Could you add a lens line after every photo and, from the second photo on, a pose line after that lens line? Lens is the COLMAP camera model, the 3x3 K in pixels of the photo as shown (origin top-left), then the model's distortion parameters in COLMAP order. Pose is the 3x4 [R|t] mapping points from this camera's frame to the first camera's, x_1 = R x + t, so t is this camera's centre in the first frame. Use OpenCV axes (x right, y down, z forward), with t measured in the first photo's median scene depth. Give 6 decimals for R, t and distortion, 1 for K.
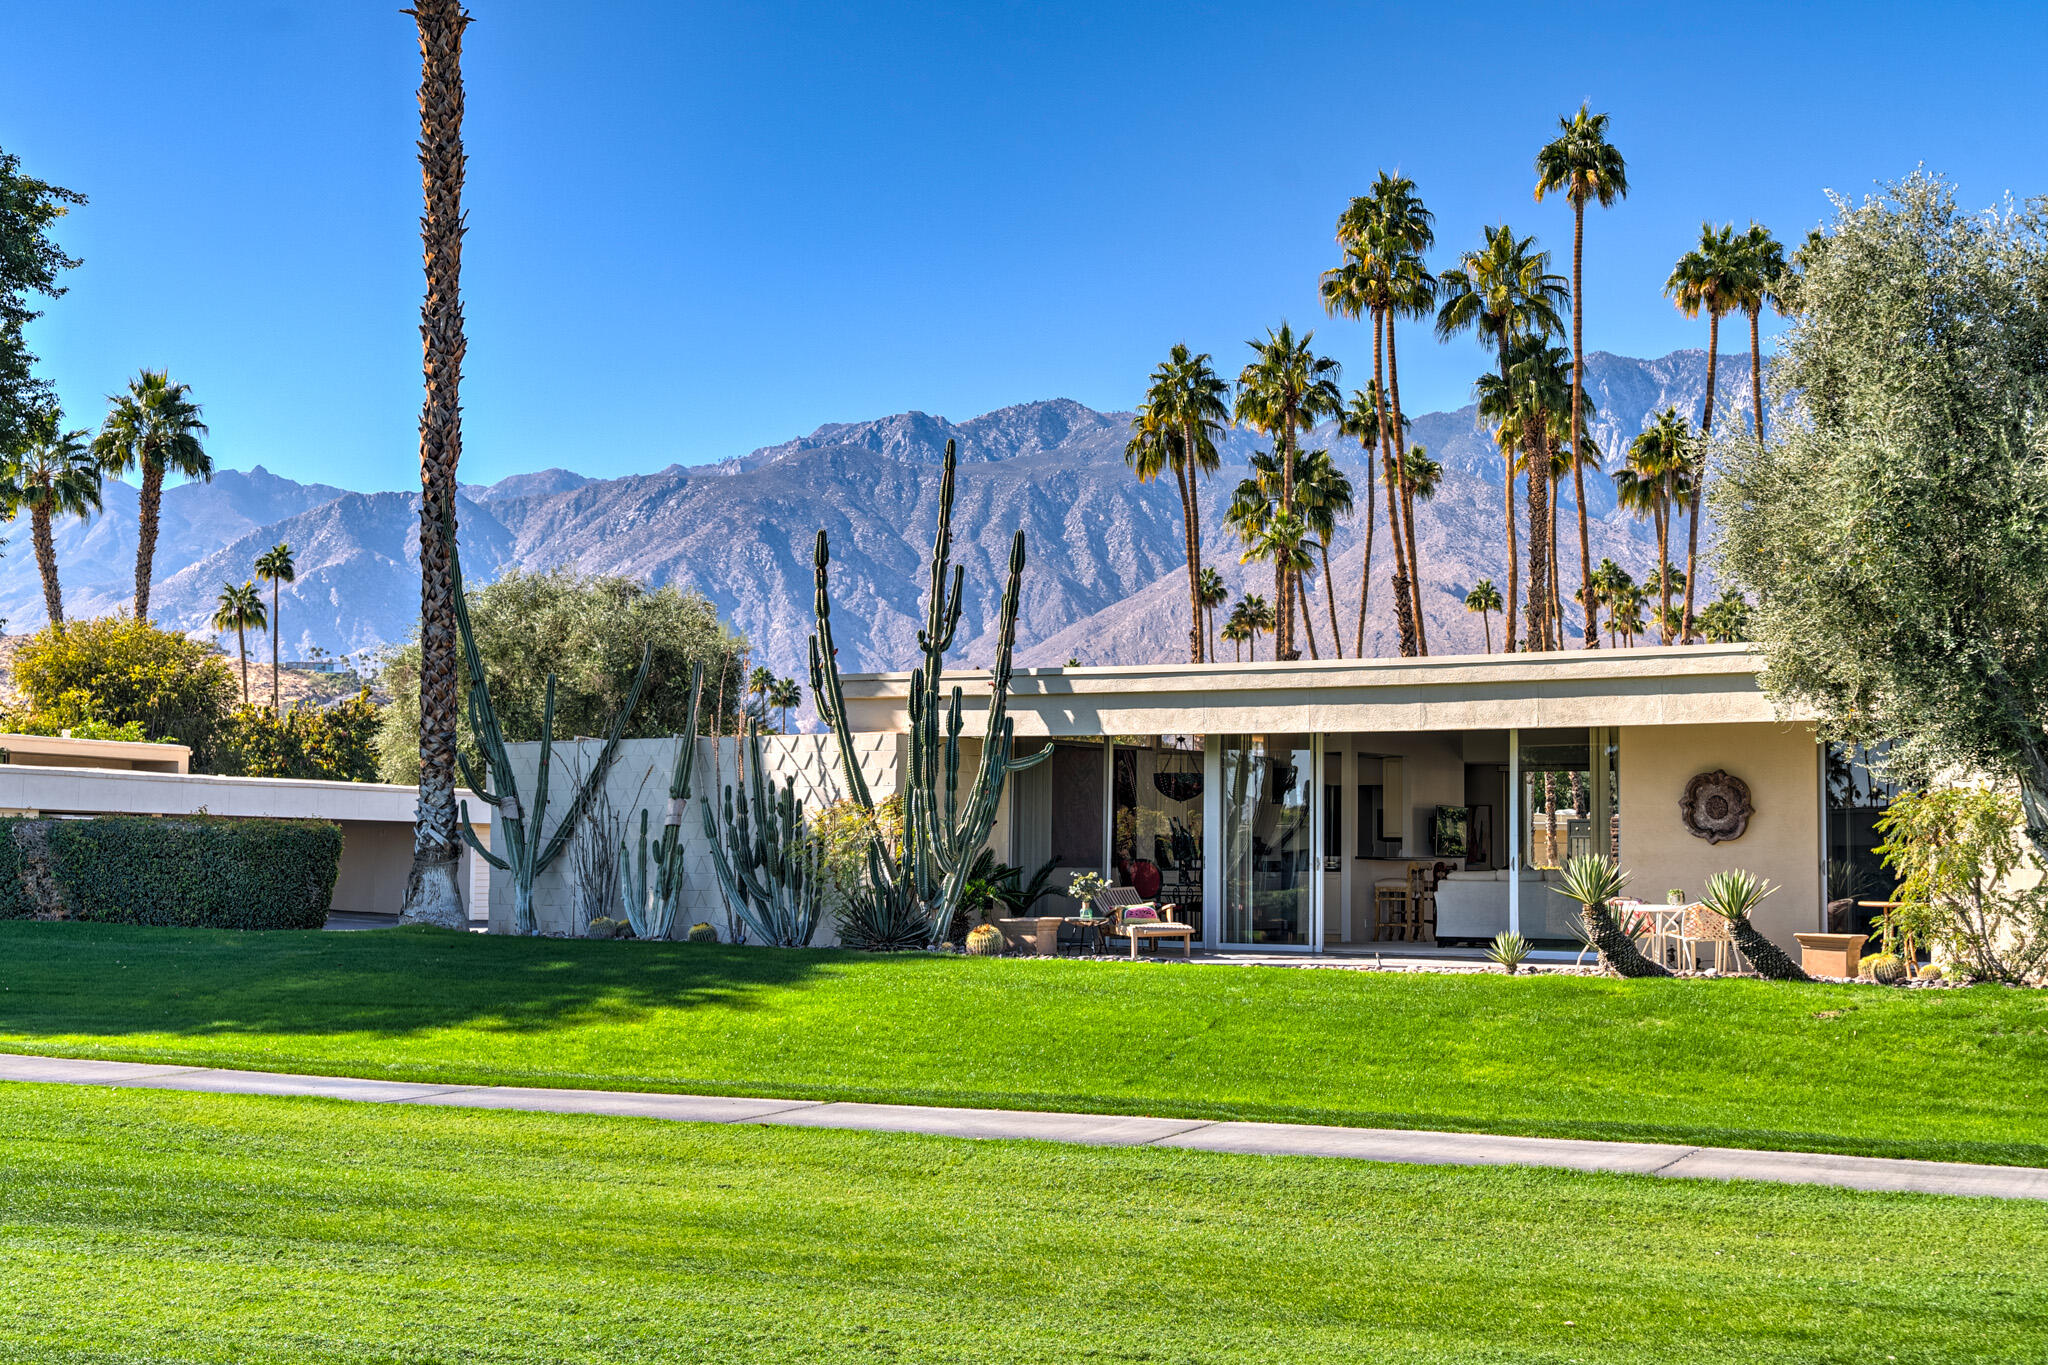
lens RADIAL K [[2574.3, 0, 1024.0], [0, 2574.3, 682.5], [0, 0, 1]] dist [0.004056, 0.005606]
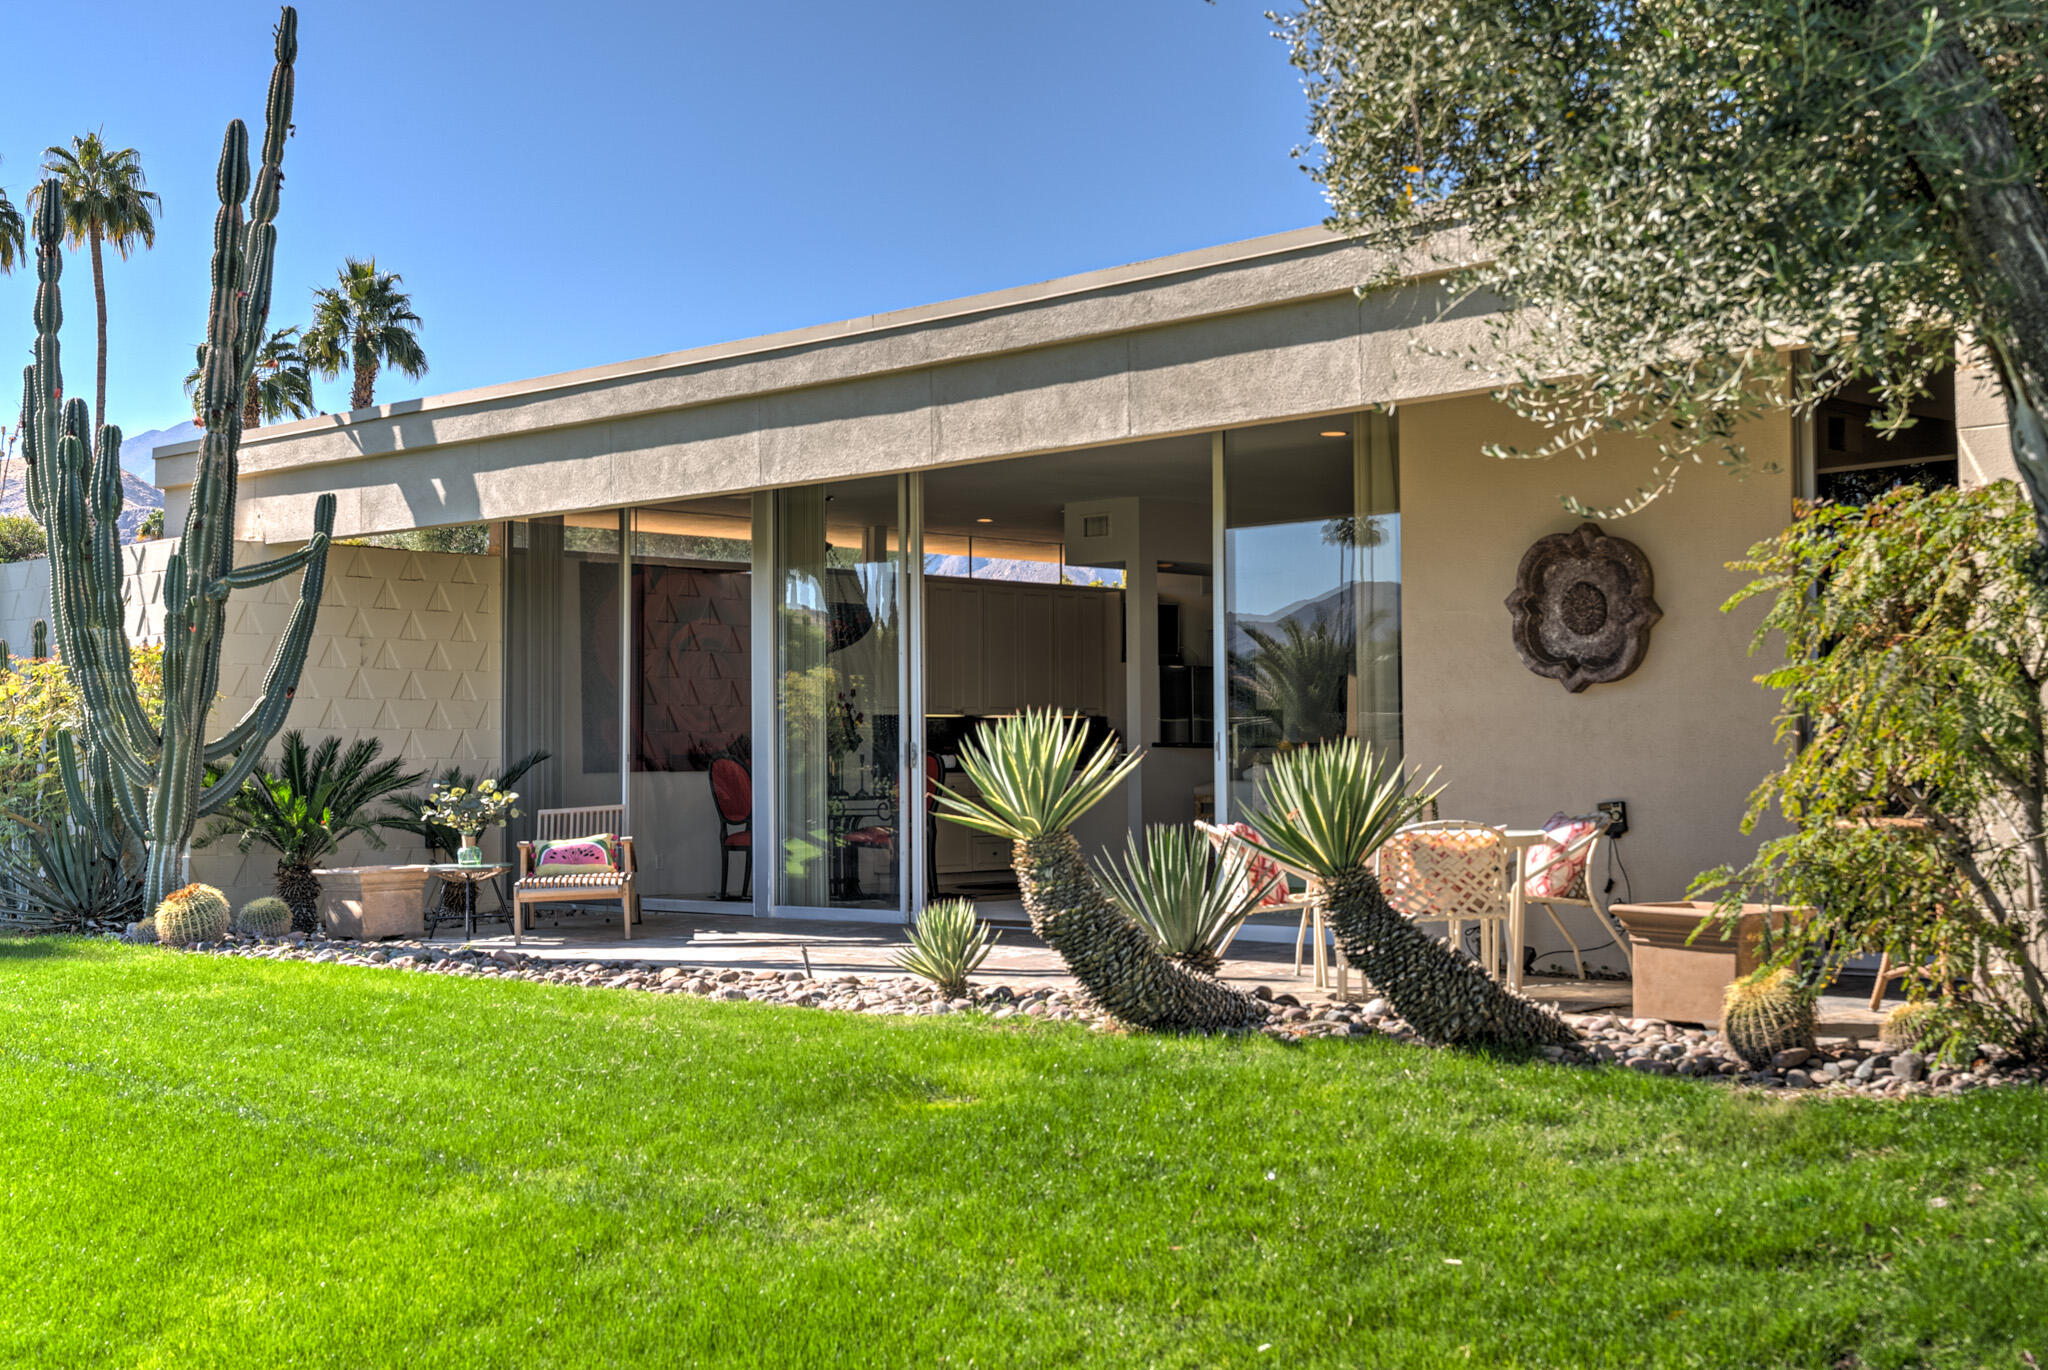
lens RADIAL K [[2512.4, 0, 1024.0], [0, 2512.4, 685.0], [0, 0, 1]] dist [0.031729, 0.016481]
pose [[0.981102, -0.025654, -0.191784, 0.210045], [0.032160, 0.999005, 0.030887, 0.036844], [0.190801, -0.036471, 0.980951, 0.451894]]
